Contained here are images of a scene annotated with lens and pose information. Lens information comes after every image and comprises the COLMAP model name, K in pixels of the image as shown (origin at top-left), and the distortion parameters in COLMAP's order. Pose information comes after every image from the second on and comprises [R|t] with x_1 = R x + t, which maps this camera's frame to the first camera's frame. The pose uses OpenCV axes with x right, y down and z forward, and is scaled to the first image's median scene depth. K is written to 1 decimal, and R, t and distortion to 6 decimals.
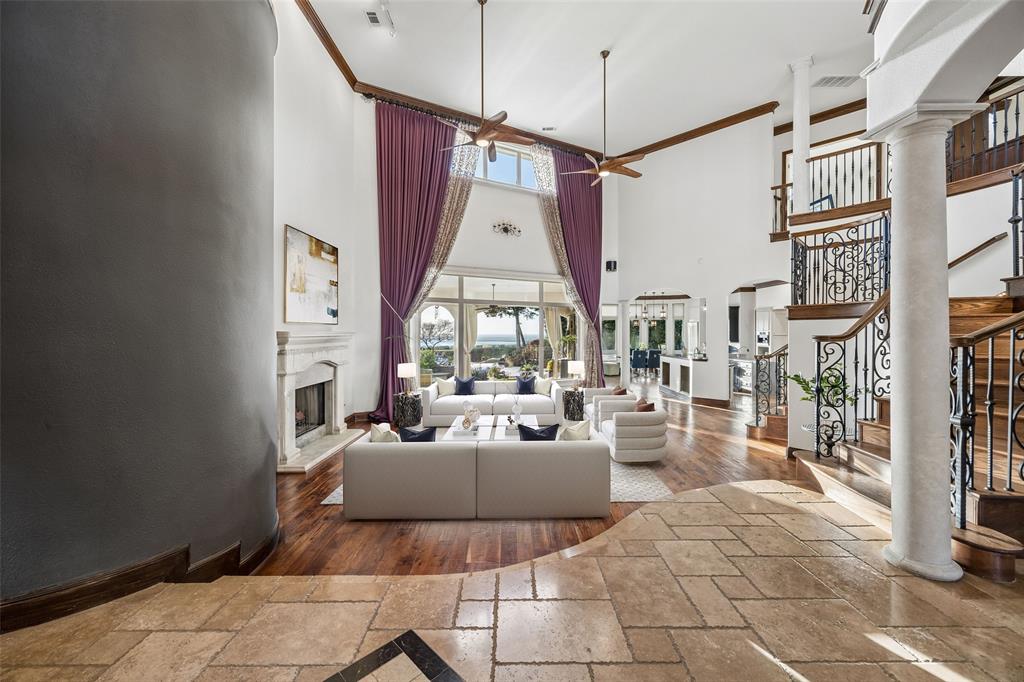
lens RADIAL K [[391.1, 0, 514.0], [0, 391.1, 337.9], [0, 0, 1]] dist [-0.001836, -0.000068]
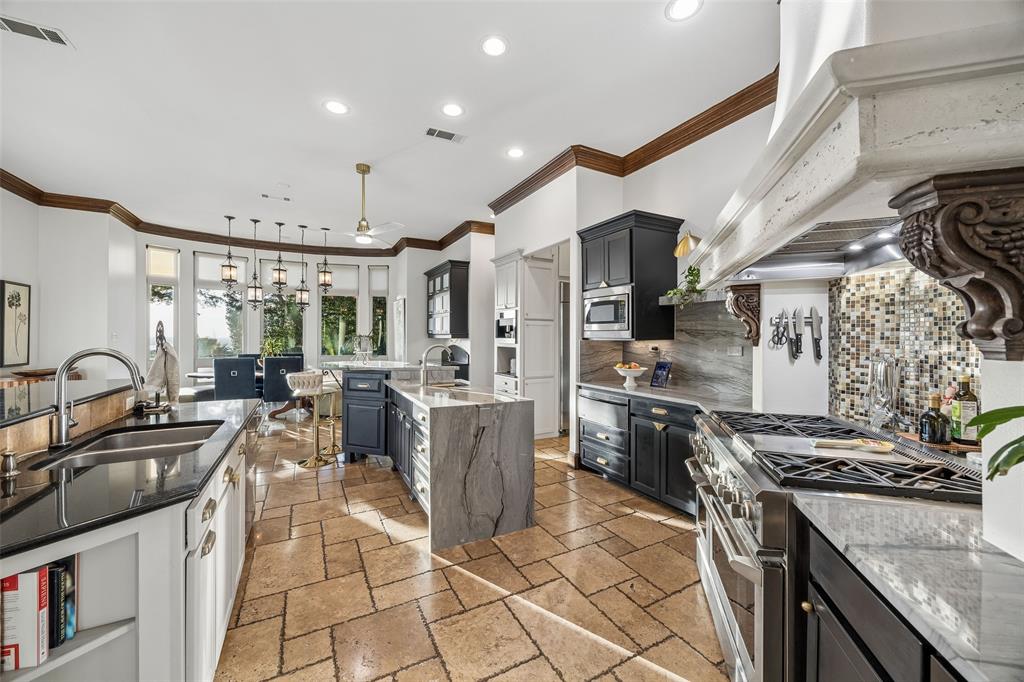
lens RADIAL K [[391.1, 0, 513.8], [0, 391.1, 338.5], [0, 0, 1]] dist [-0.001836, -0.000068]
pose [[0.897219, -0.007940, 0.441515, 0.460815], [0.012762, 0.999887, -0.007952, 0.017014], [-0.441402, 0.012769, 0.897219, 0.621593]]
